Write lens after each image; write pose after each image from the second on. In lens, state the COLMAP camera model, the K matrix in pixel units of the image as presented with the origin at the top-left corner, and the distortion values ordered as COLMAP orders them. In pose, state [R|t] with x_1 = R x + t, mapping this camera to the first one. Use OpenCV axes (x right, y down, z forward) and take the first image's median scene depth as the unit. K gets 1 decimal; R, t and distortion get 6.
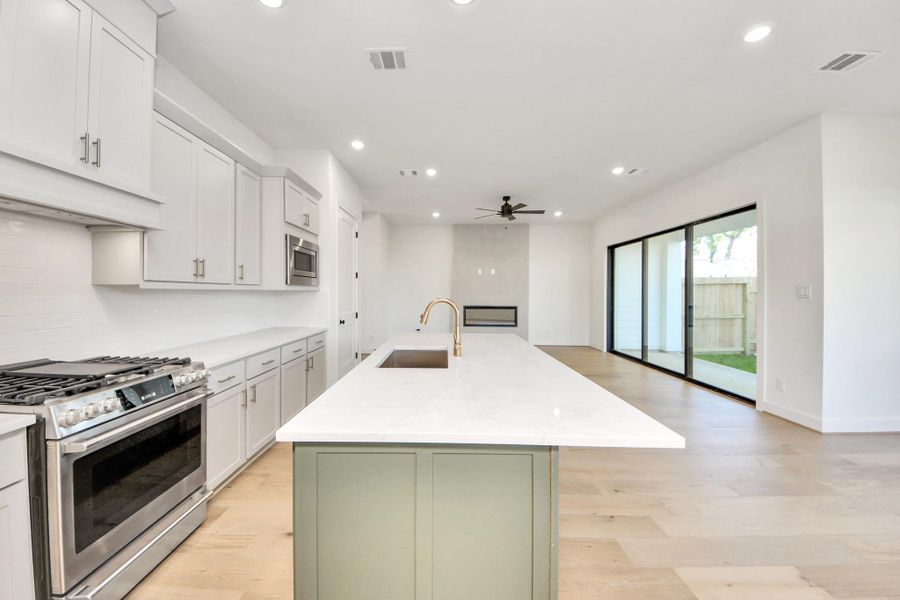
lens RADIAL K [[332.3, 0, 446.2], [0, 332.3, 310.2], [0, 0, 1]] dist [0.000276, -0.013233]
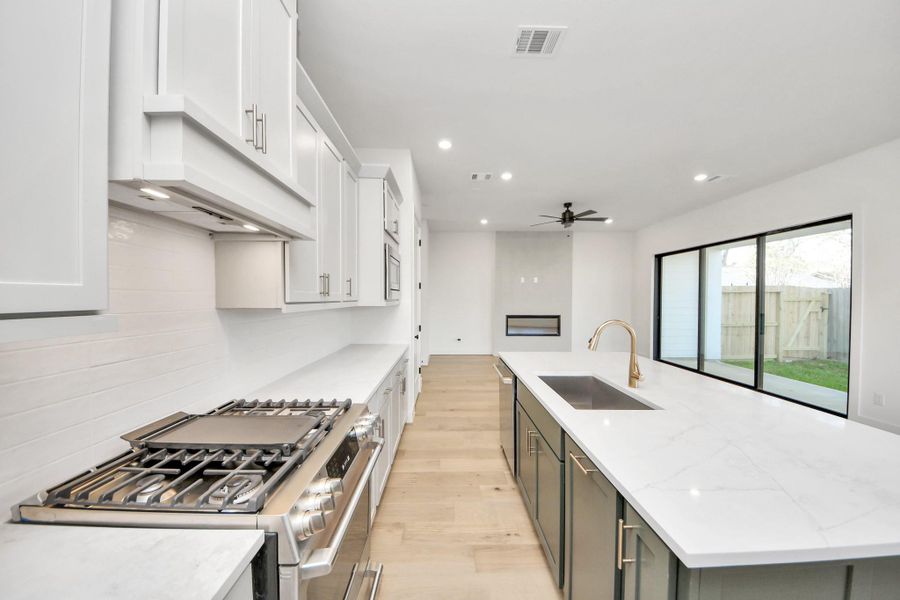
lens RADIAL K [[322.6, 0, 449.3], [0, 322.6, 322.5], [0, 0, 1]] dist [-0.028515, -0.000073]
pose [[0.999702, -0.005946, 0.023667, -0.211338], [0.005372, 0.999692, 0.024216, -0.023366], [-0.023804, -0.024082, 0.999427, 0.083982]]
